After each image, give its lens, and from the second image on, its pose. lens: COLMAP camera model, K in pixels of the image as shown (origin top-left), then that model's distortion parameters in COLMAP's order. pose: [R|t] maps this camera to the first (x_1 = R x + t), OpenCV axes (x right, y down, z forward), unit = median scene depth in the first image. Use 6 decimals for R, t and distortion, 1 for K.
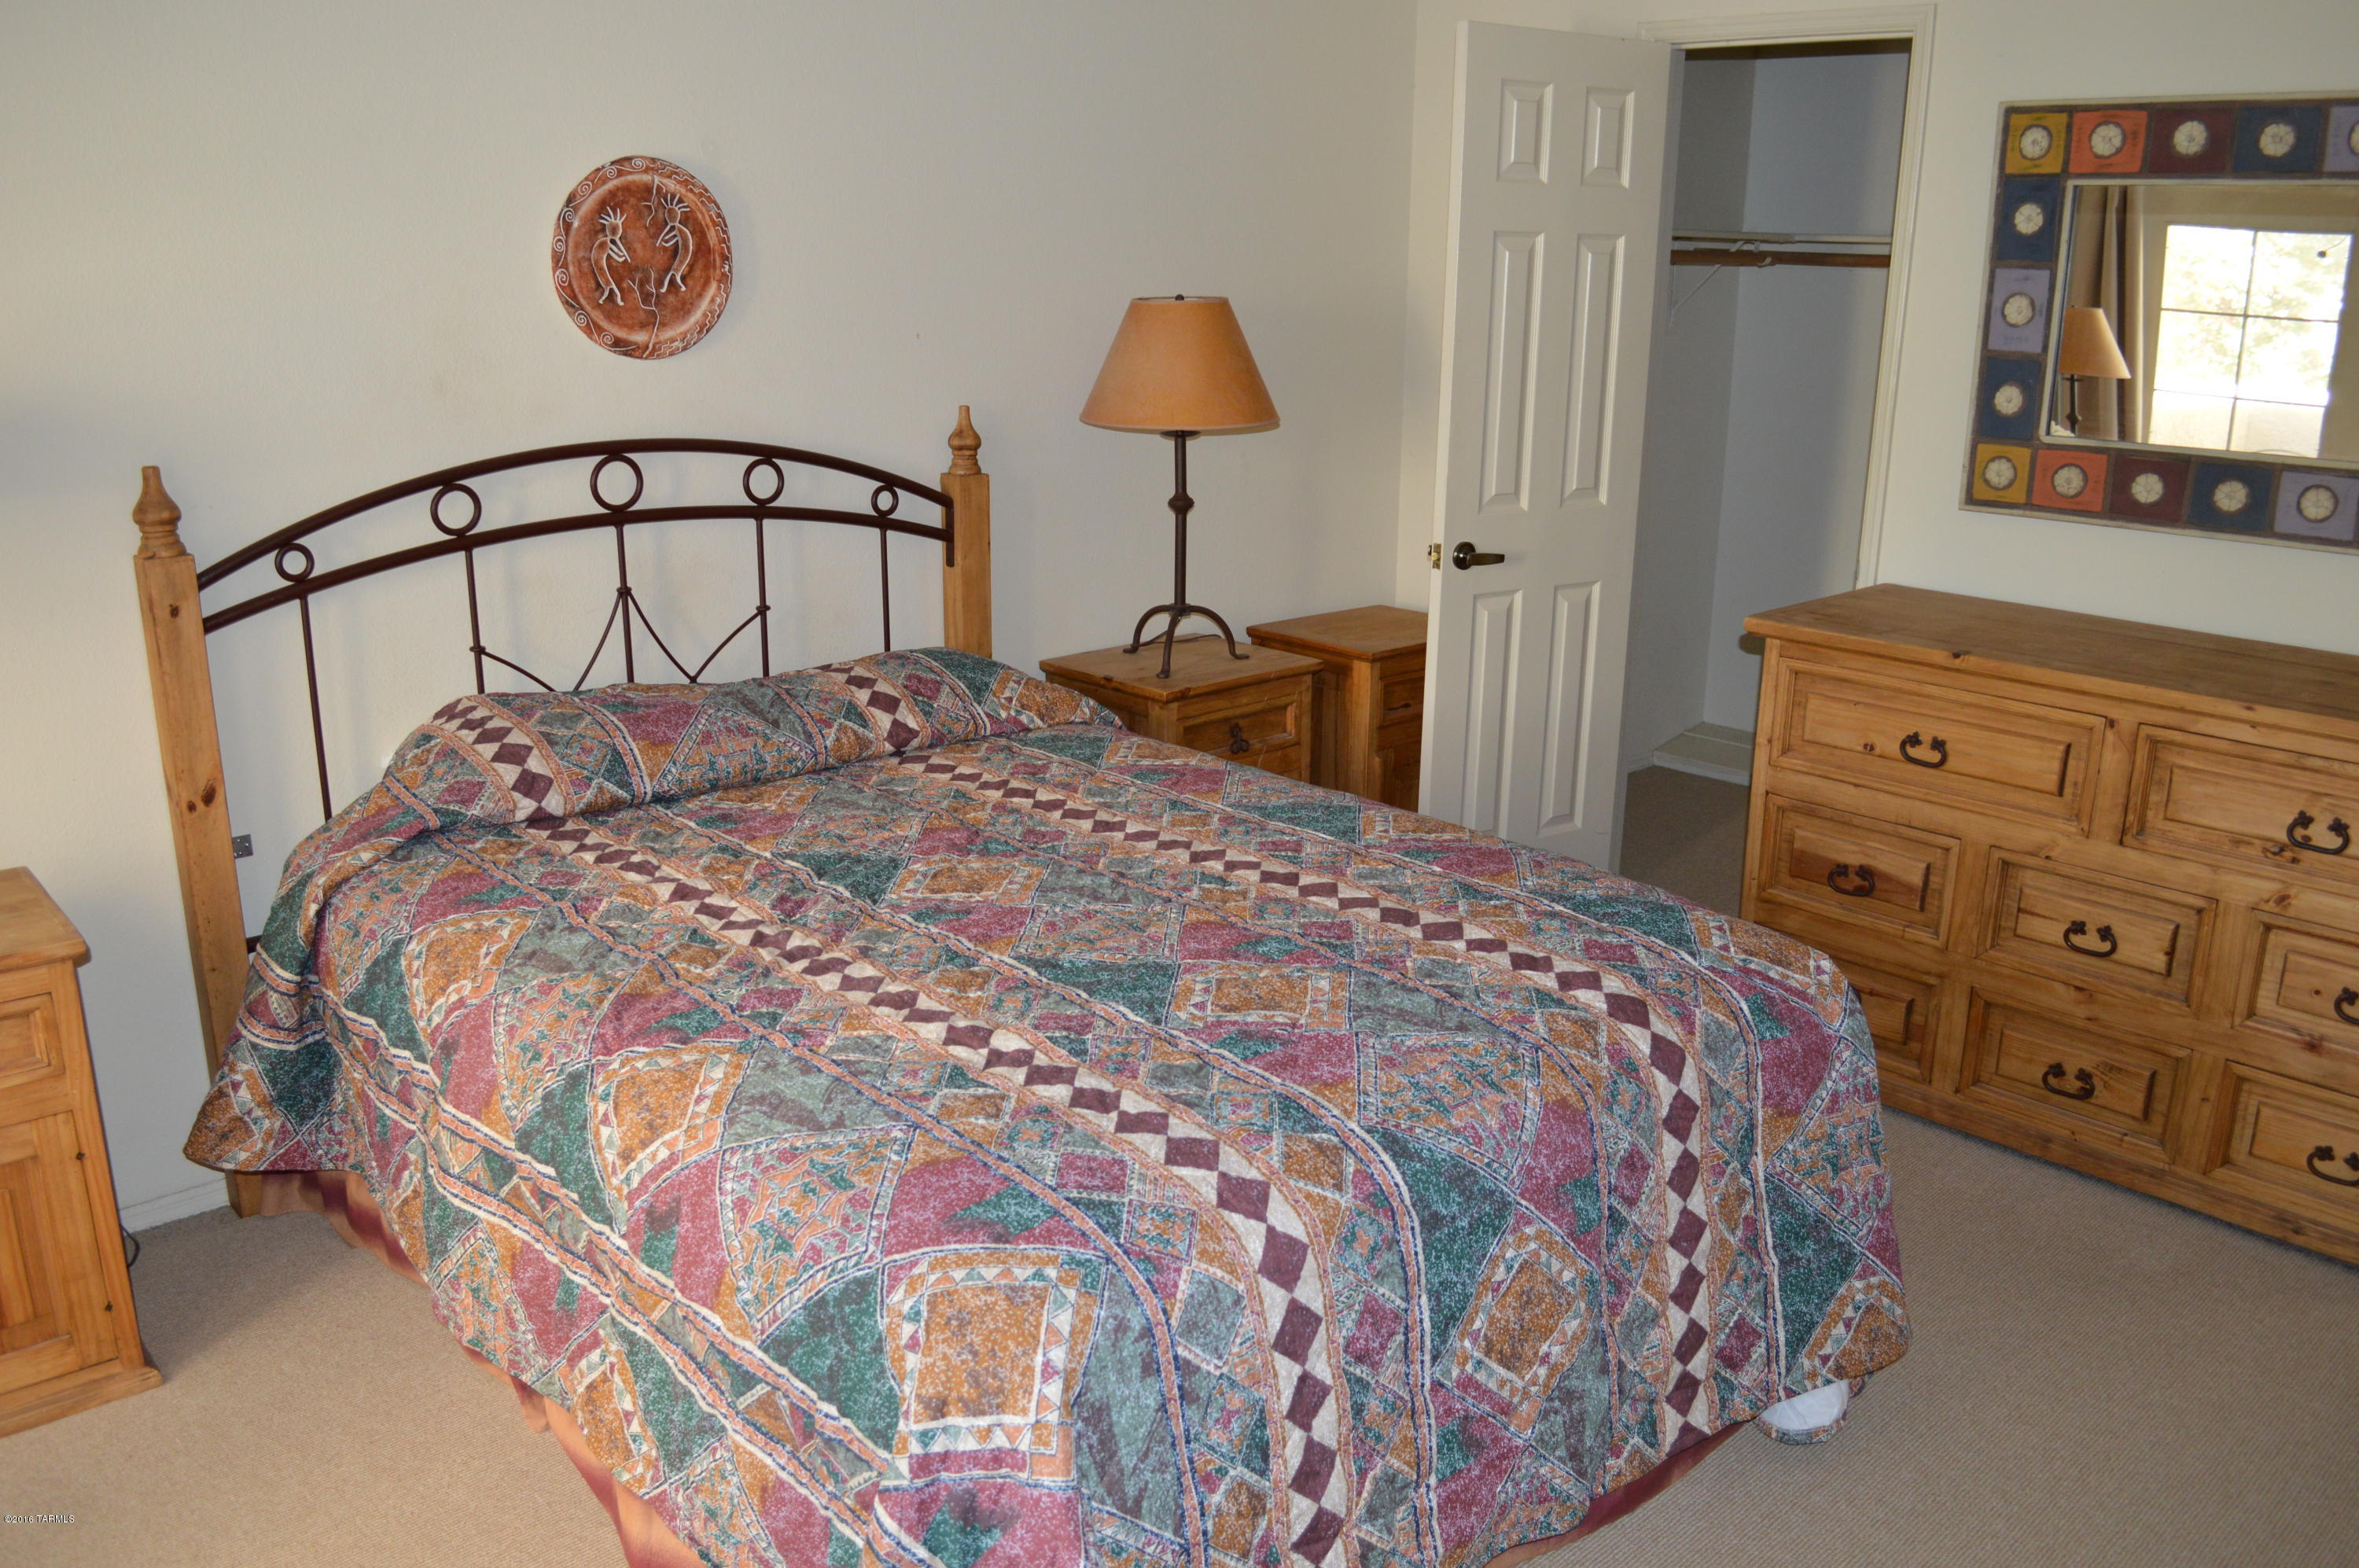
lens RADIAL K [[1913.3, 0, 1181.0], [0, 1913.3, 780.3], [0, 0, 1]] dist [-0.067979, -0.000466]
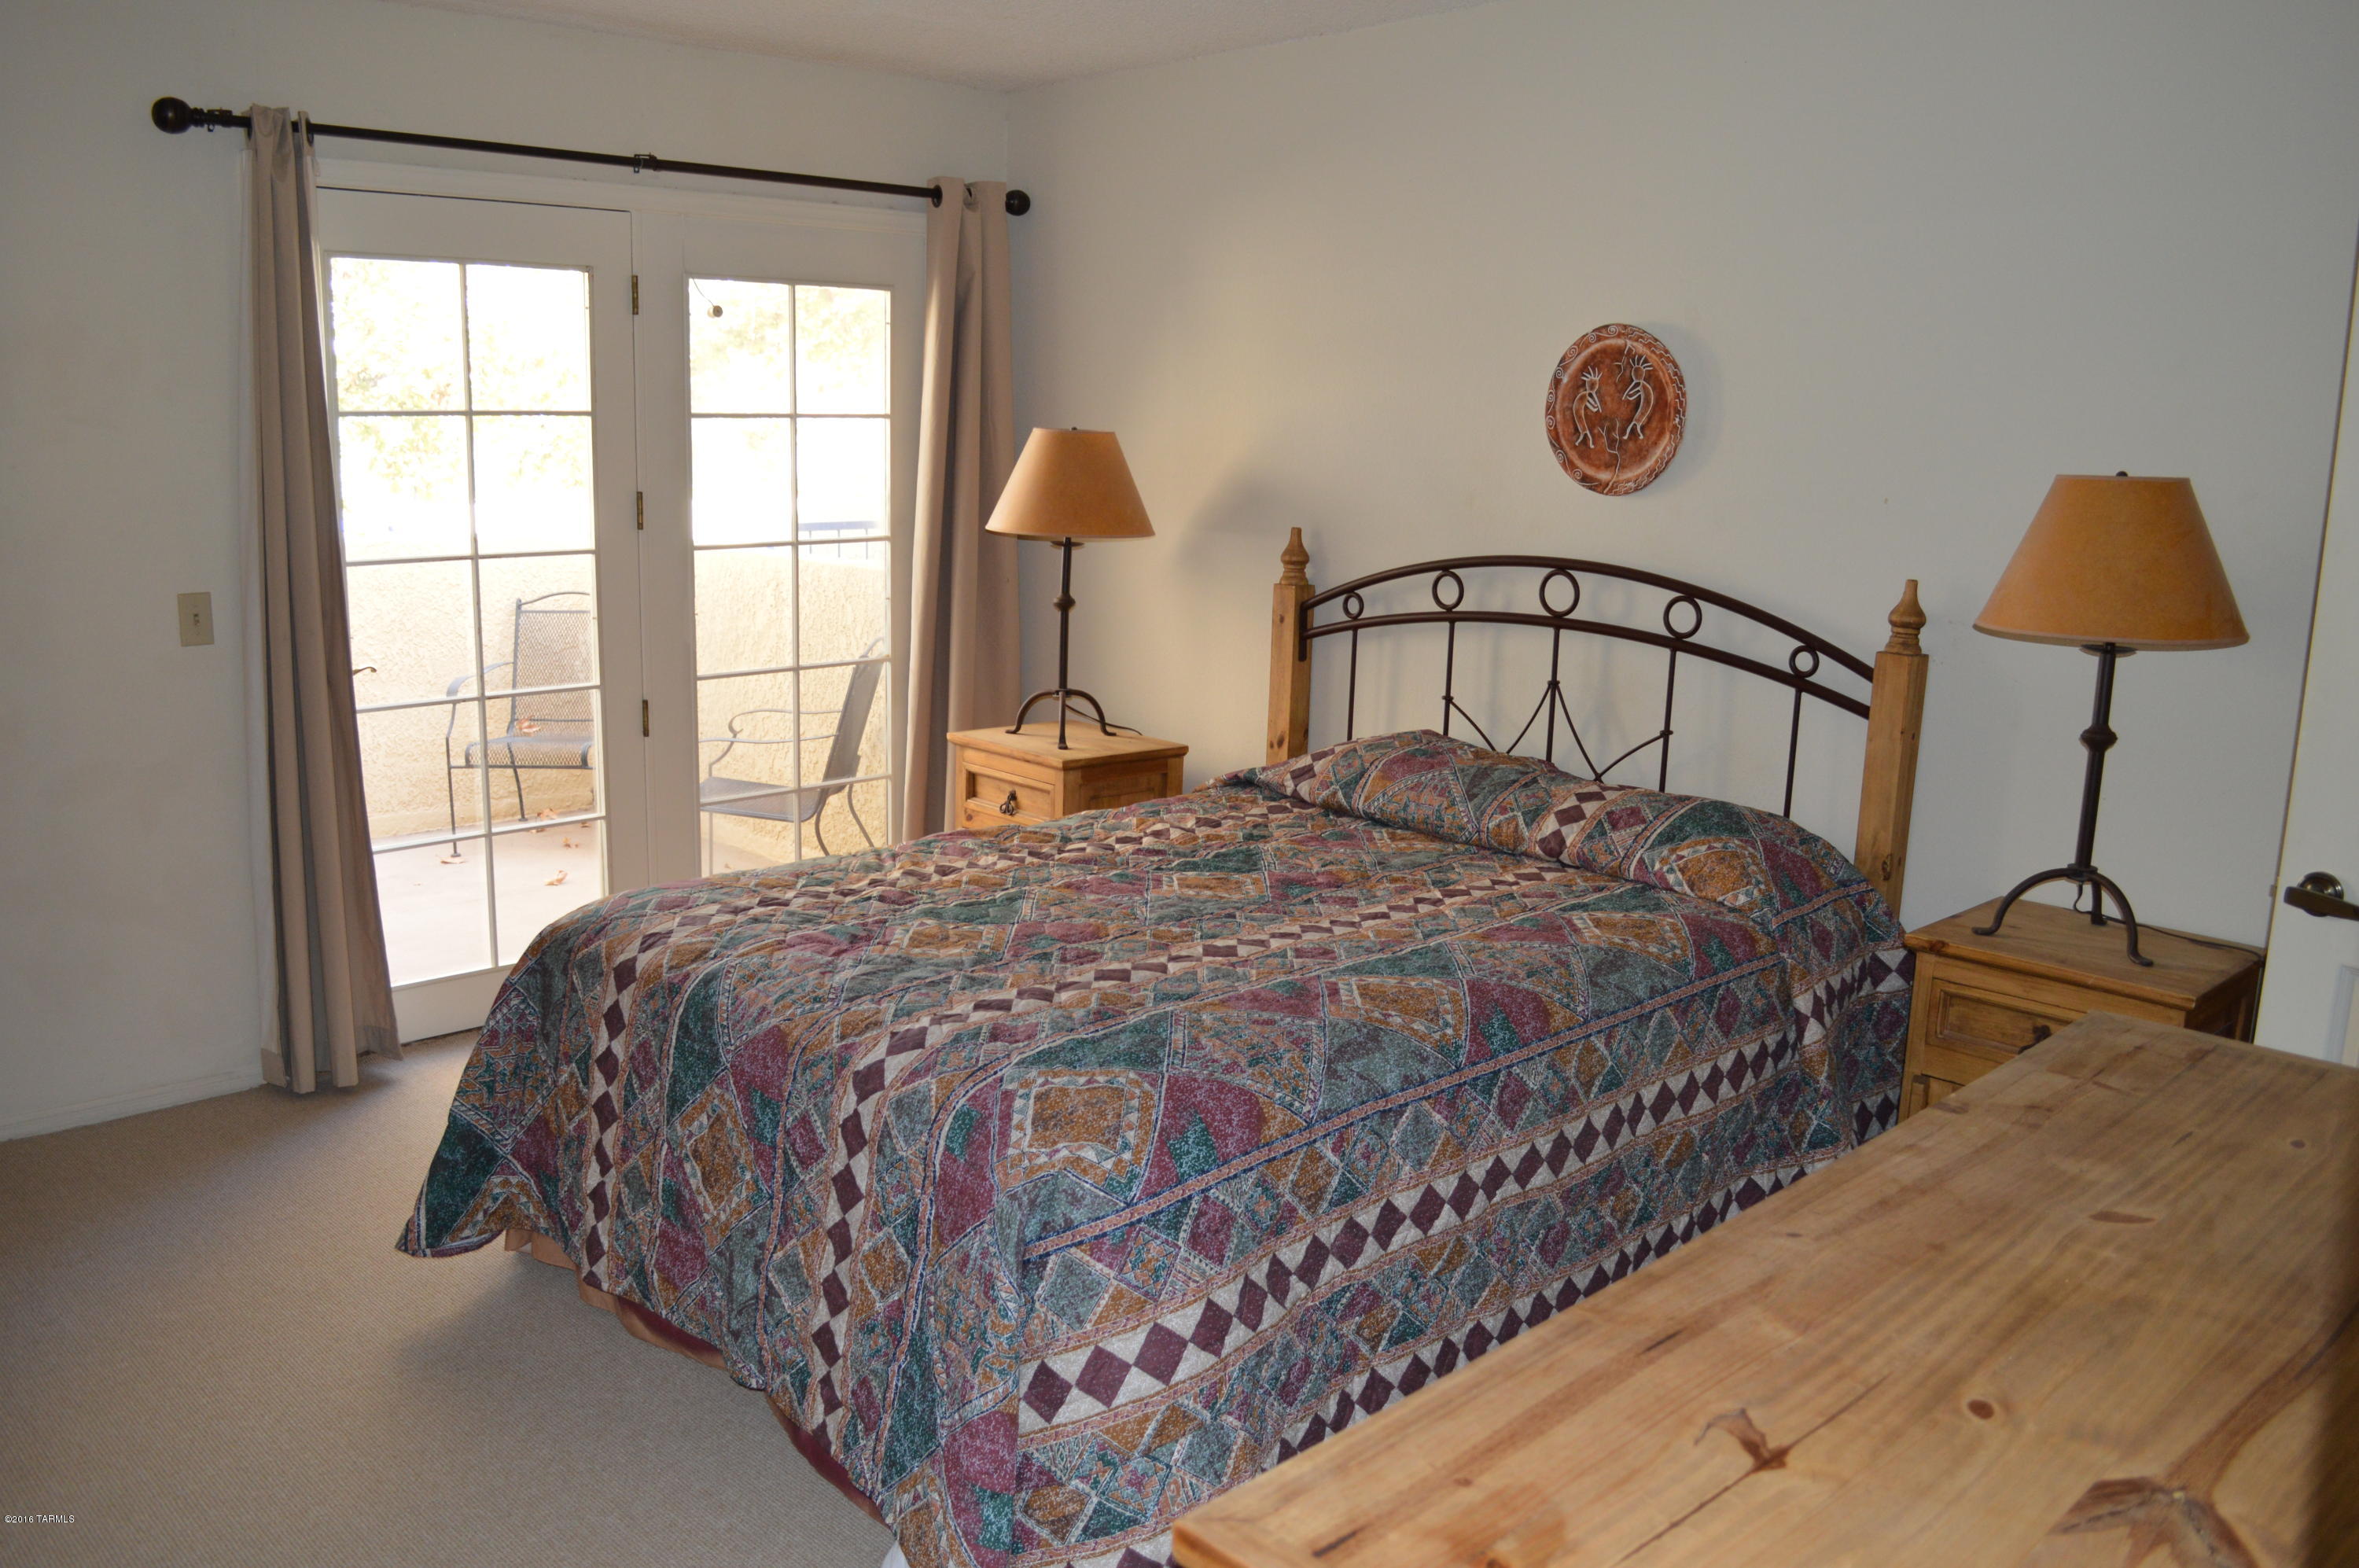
lens RADIAL K [[1913.3, 0, 1181.3], [0, 1913.3, 788.6], [0, 0, 1]] dist [-0.067979, -0.000466]
pose [[0.014934, 0.185296, -0.982569, 0.898625], [-0.297371, 0.939037, 0.172567, -0.176311], [0.954645, 0.289611, 0.069125, 0.719870]]
